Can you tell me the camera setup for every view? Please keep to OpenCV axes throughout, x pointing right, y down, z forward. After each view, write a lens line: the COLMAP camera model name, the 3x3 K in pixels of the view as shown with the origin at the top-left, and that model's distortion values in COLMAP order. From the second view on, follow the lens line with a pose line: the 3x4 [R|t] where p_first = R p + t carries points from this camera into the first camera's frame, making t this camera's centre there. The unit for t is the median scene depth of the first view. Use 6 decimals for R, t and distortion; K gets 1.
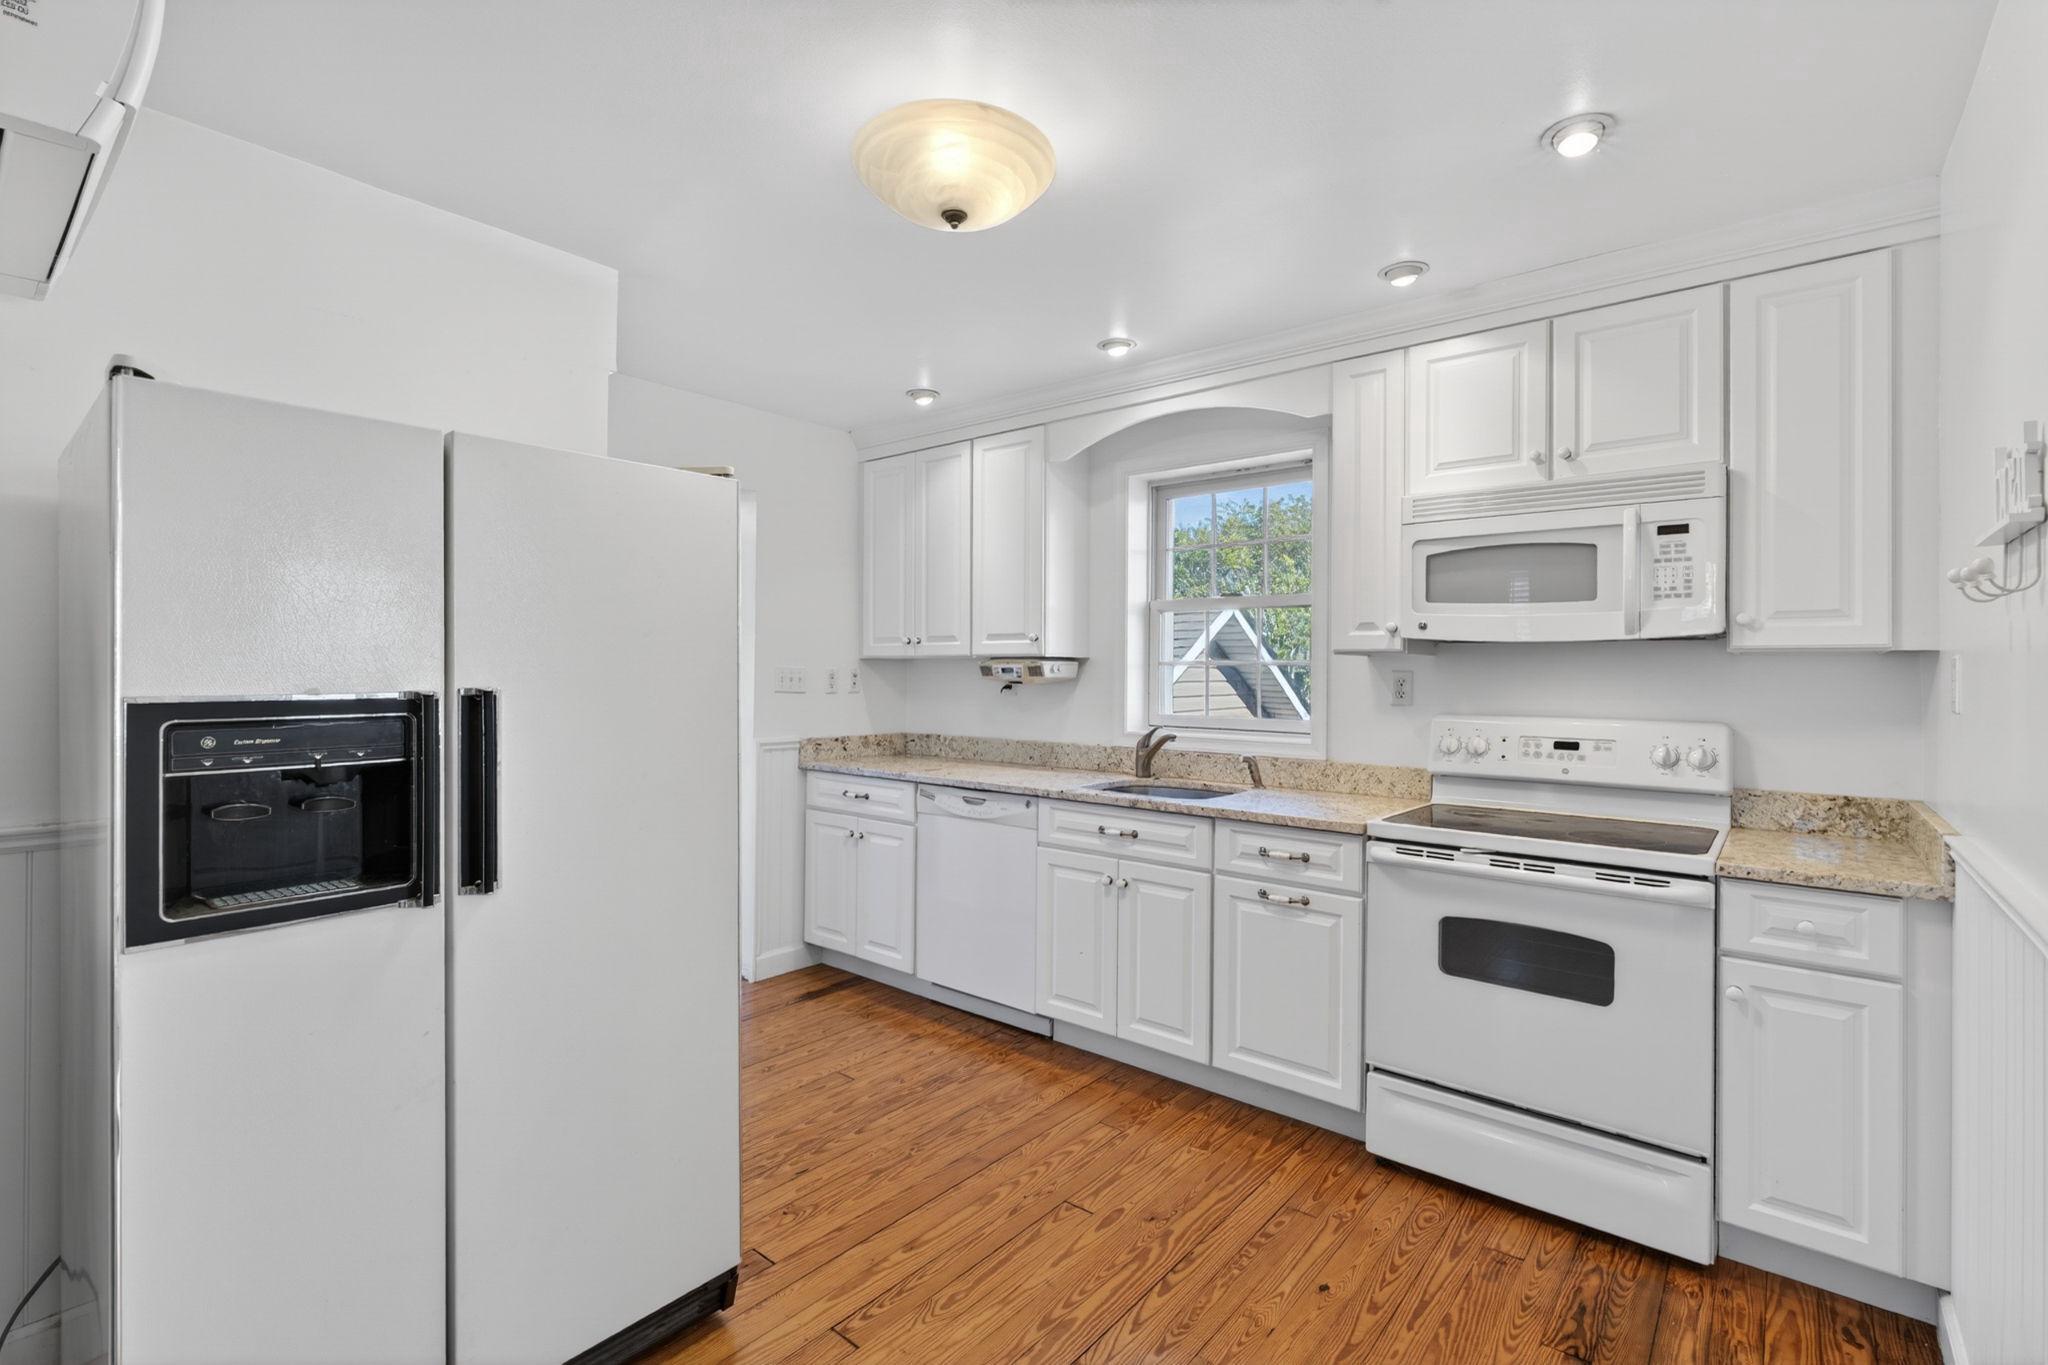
lens RADIAL K [[929.0, 0, 1023.9], [0, 929.0, 670.0], [0, 0, 1]] dist [-0.004396, 0.001566]
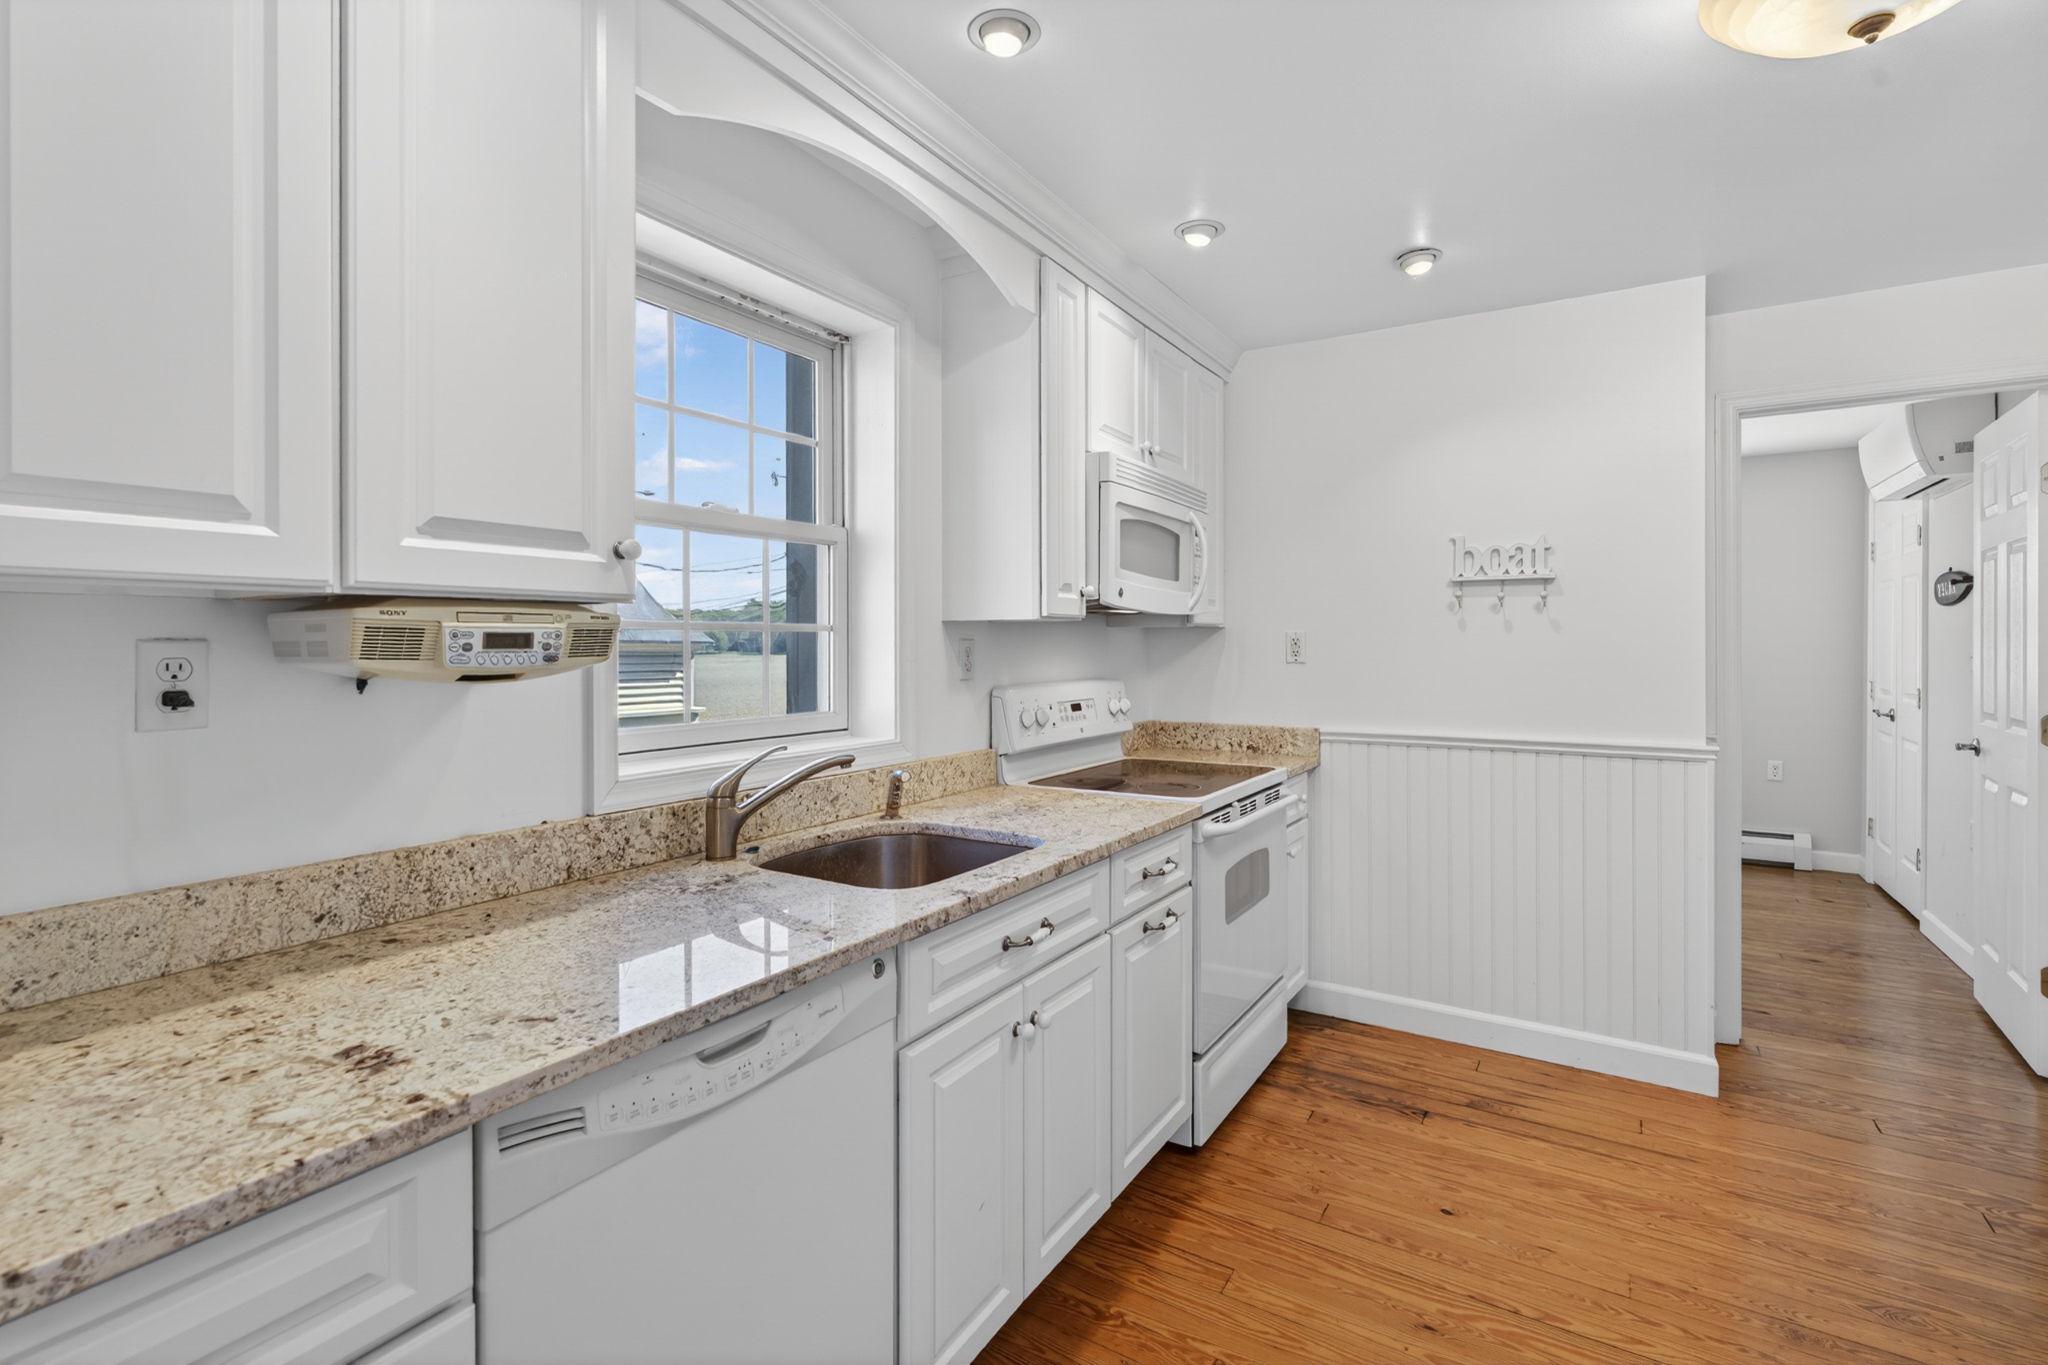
lens RADIAL K [[929.0, 0, 1018.5], [0, 929.0, 649.3], [0, 0, 1]] dist [-0.004396, 0.001566]
pose [[-0.127832, -0.015321, 0.991677, -0.486863], [-0.005595, 0.999876, 0.014726, -0.002934], [-0.991780, -0.003666, -0.127902, 1.181230]]
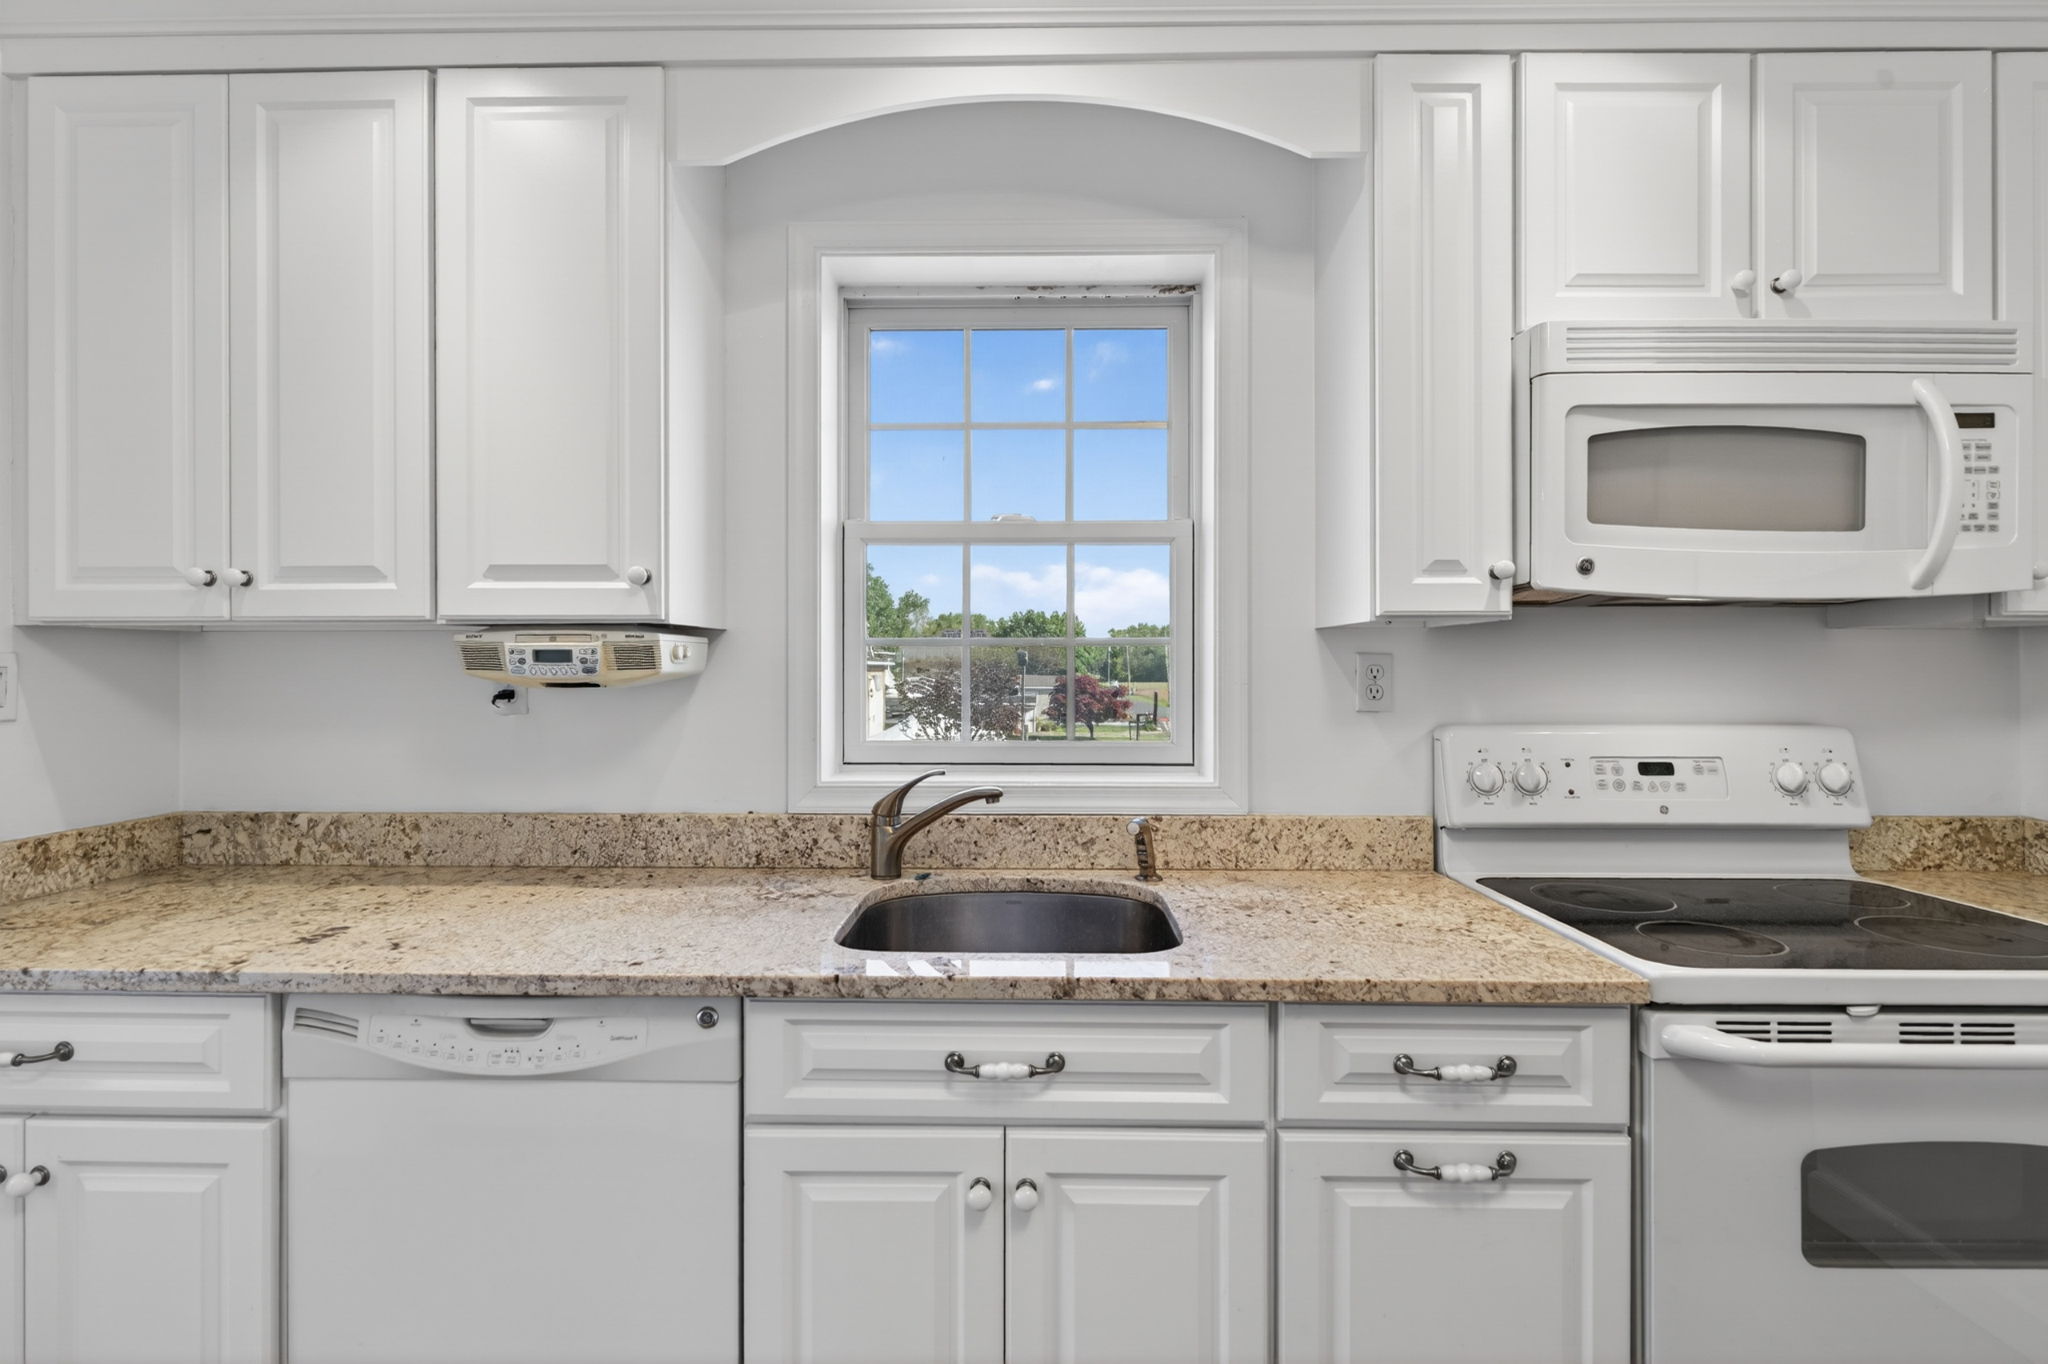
lens RADIAL K [[929.0, 0, 1016.8], [0, 929.0, 665.4], [0, 0, 1]] dist [-0.004396, 0.001566]
pose [[0.782362, -0.008963, 0.622760, -0.152289], [0.004366, 0.999951, 0.008907, 0.002621], [-0.622809, -0.004250, 0.782362, 0.757293]]
